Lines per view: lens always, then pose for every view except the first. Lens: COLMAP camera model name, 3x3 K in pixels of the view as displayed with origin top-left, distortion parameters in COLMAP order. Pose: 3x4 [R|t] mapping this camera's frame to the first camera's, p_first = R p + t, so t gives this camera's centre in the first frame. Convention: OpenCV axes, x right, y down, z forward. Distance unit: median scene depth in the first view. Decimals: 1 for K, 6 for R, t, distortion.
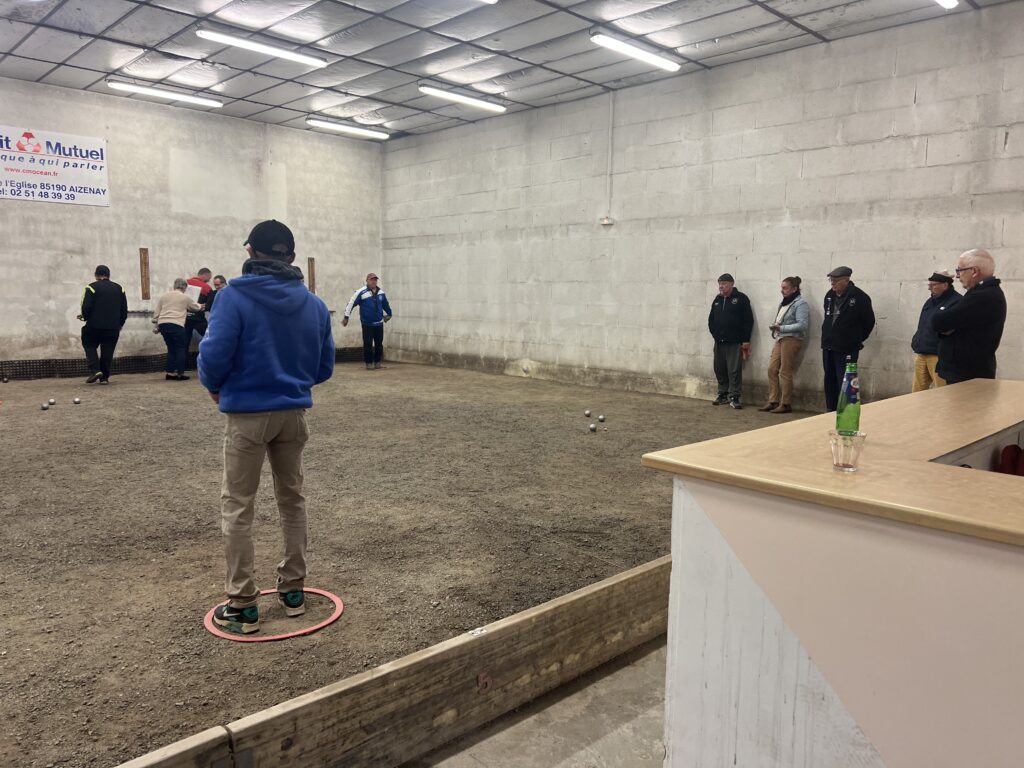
lens RADIAL K [[762.3, 0, 514.1], [0, 762.3, 391.5], [0, 0, 1]] dist [0.066180, -0.069796]
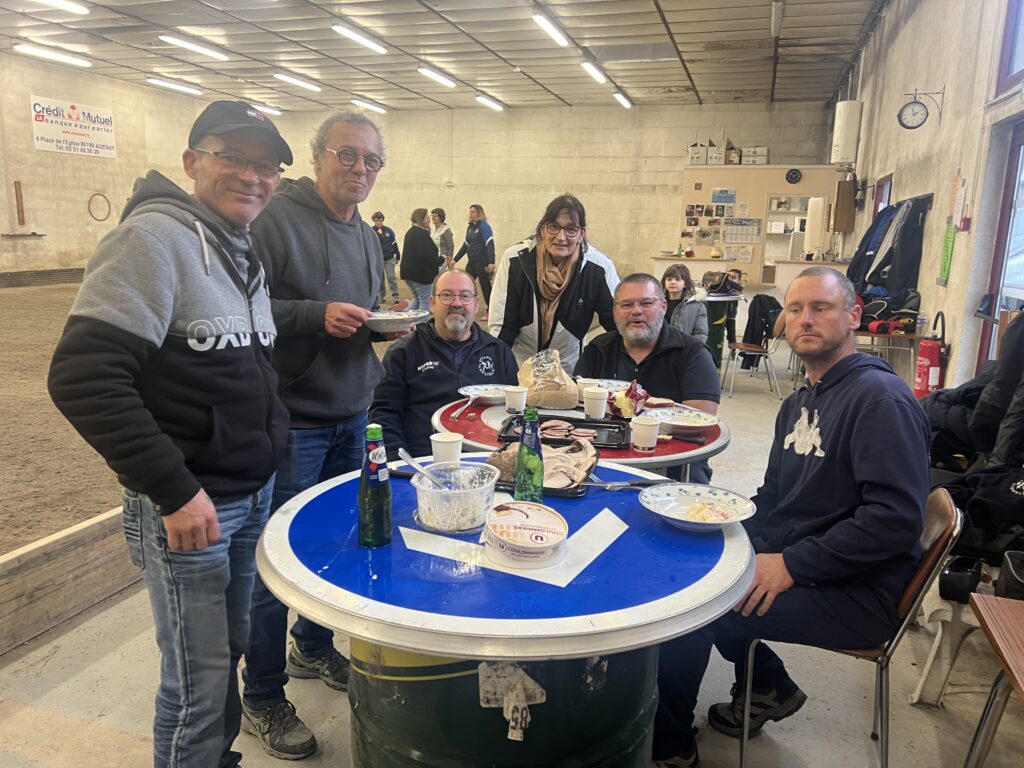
lens RADIAL K [[762.3, 0, 506.2], [0, 762.3, 389.7], [0, 0, 1]] dist [0.066180, -0.069796]
pose [[0.884547, -0.088458, 0.457987, -0.671634], [0.046977, 0.993756, 0.101208, 0.082622], [-0.464079, -0.068008, 0.883179, -0.709615]]
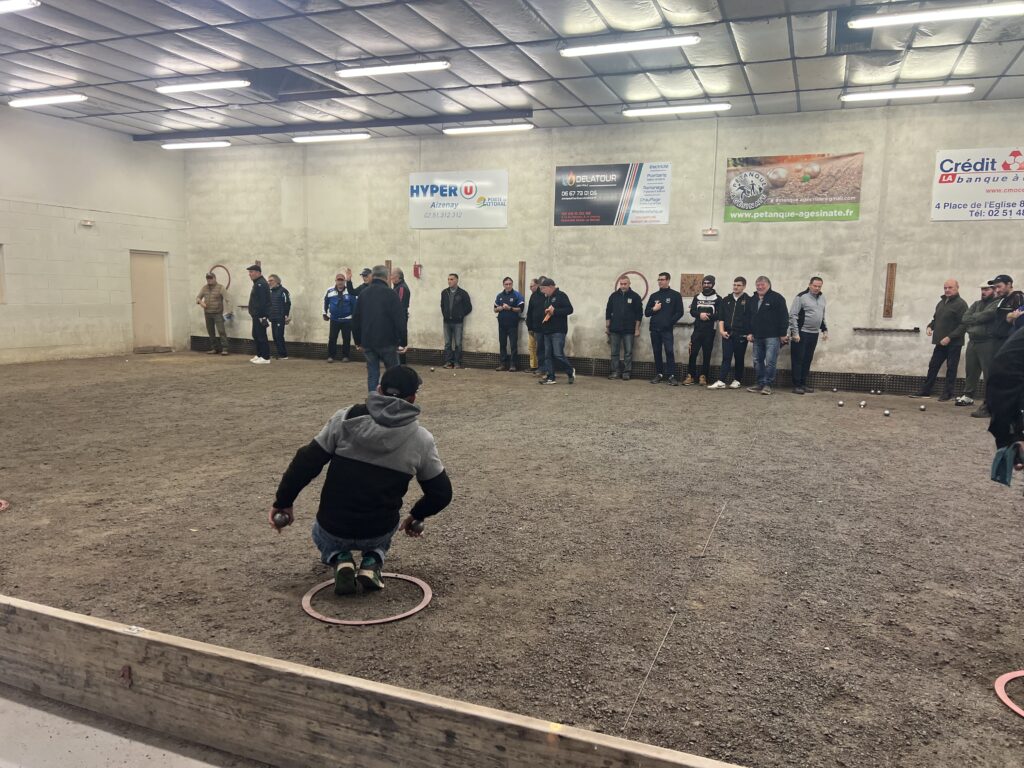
lens RADIAL K [[762.3, 0, 516.1], [0, 762.3, 394.4], [0, 0, 1]] dist [0.066180, -0.069796]
pose [[0.408606, 0.113259, -0.905656, 0.044553], [-0.132176, 0.989154, 0.064067, -0.006992], [0.903089, 0.093528, 0.419145, 0.043024]]
